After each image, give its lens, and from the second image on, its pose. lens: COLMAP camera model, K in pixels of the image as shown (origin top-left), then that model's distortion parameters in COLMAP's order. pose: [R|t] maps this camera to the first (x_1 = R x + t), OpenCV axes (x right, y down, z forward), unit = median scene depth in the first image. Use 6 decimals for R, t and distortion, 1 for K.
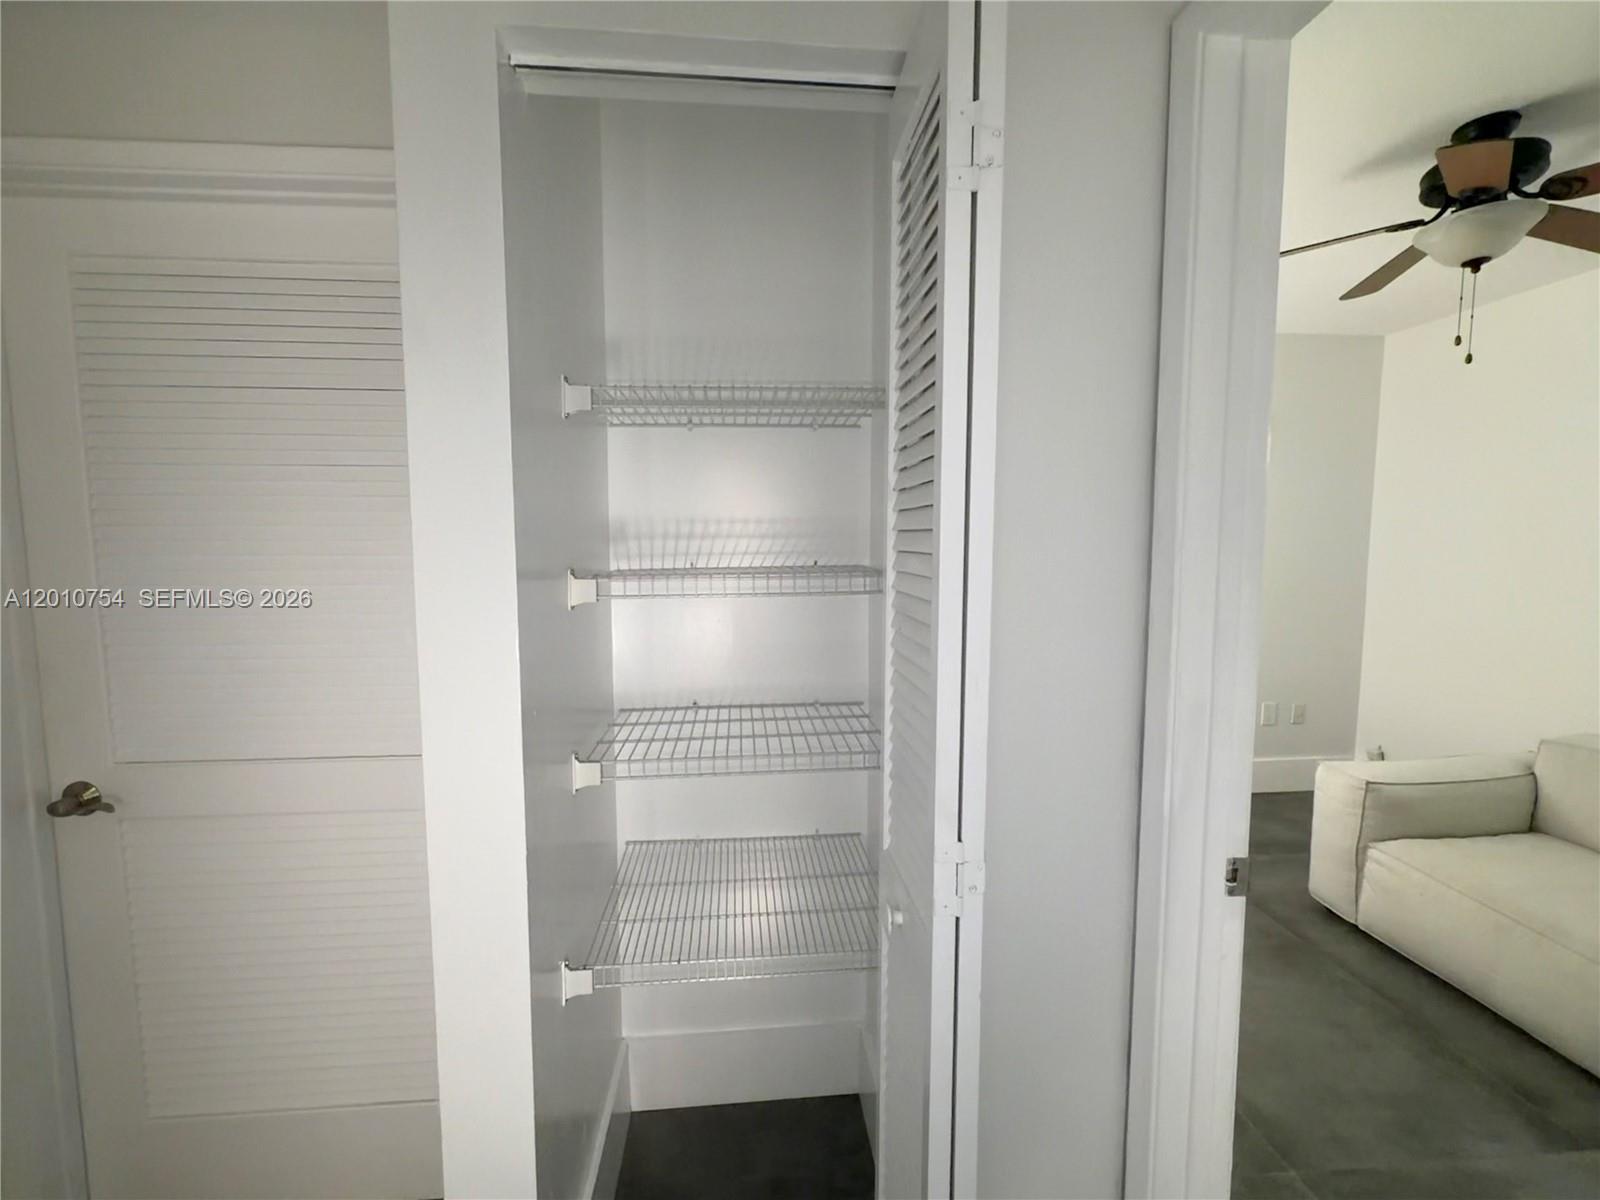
lens RADIAL K [[701.6, 0, 800.0], [0, 701.6, 600.0], [0, 0, 1]] dist [-0.001053, -0.000473]
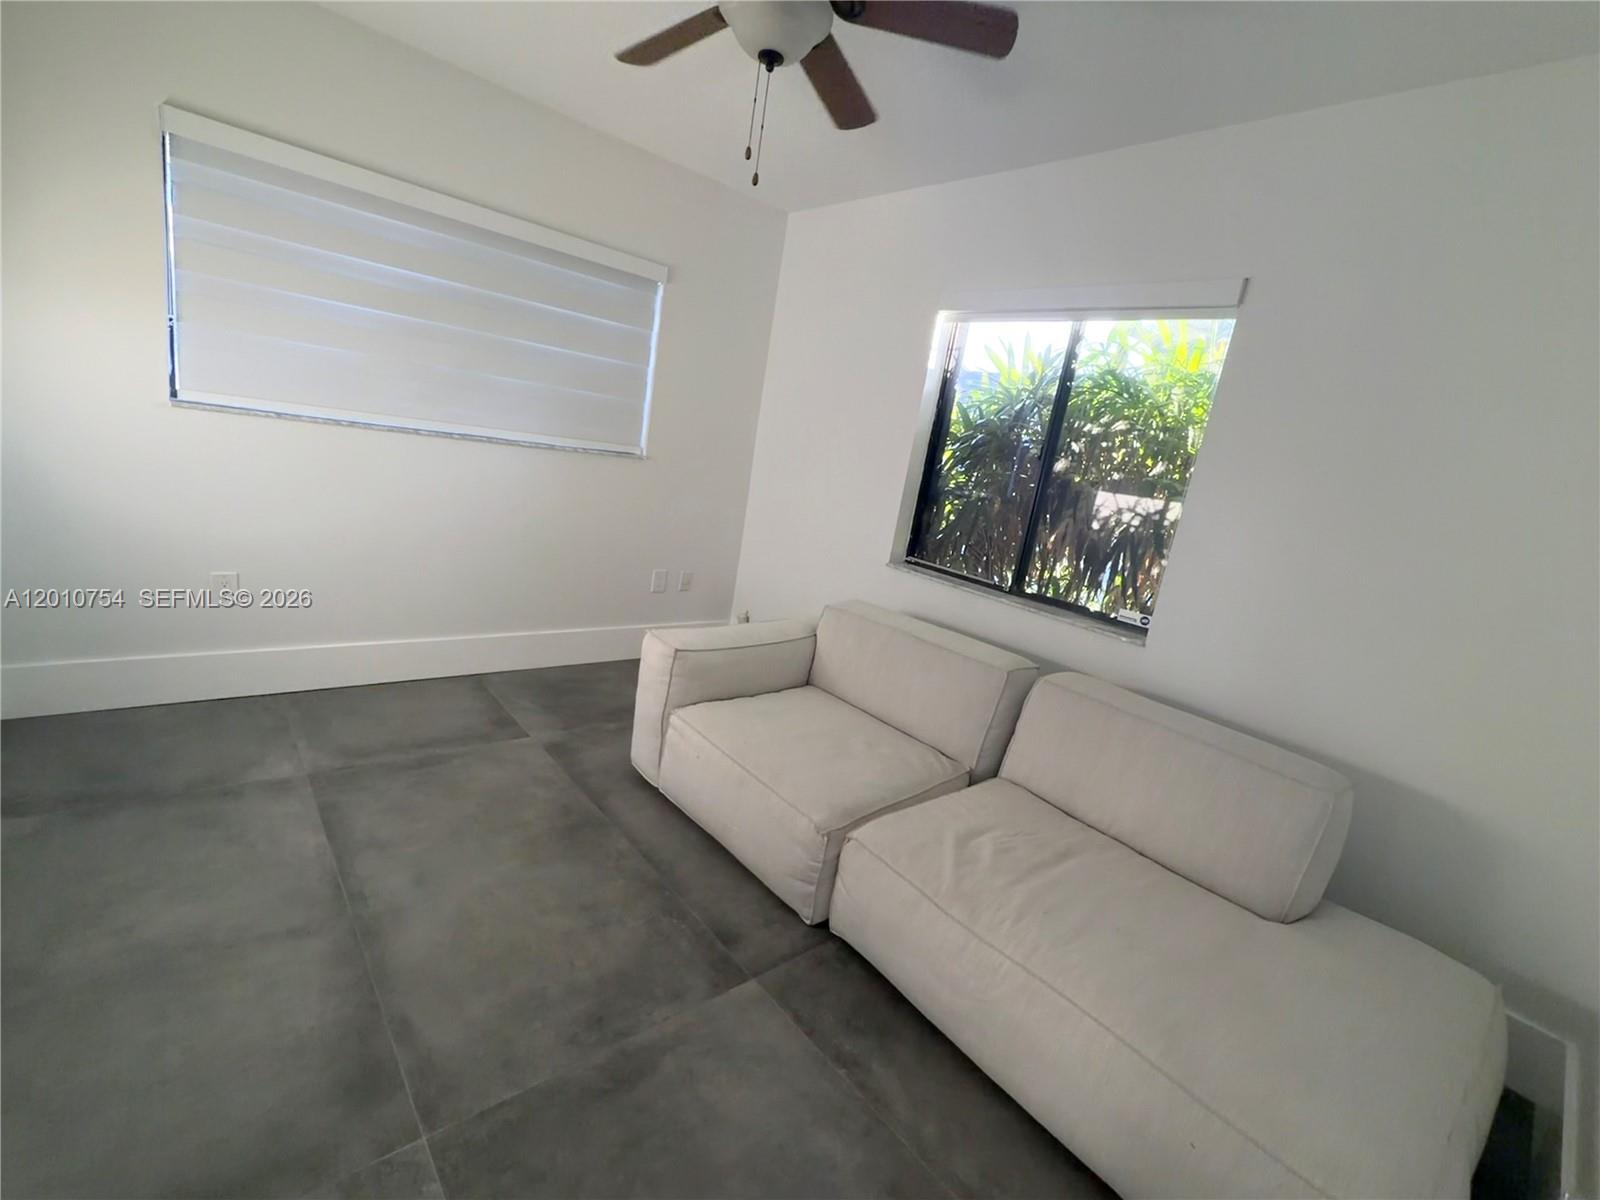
lens RADIAL K [[701.6, 0, 800.0], [0, 701.6, 600.0], [0, 0, 1]] dist [-0.001053, -0.000473]
pose [[0.798904, -0.003577, 0.601448, 0.356732], [-0.110692, 0.982027, 0.152873, 0.021639], [-0.591185, -0.188707, 0.784149, 0.140636]]
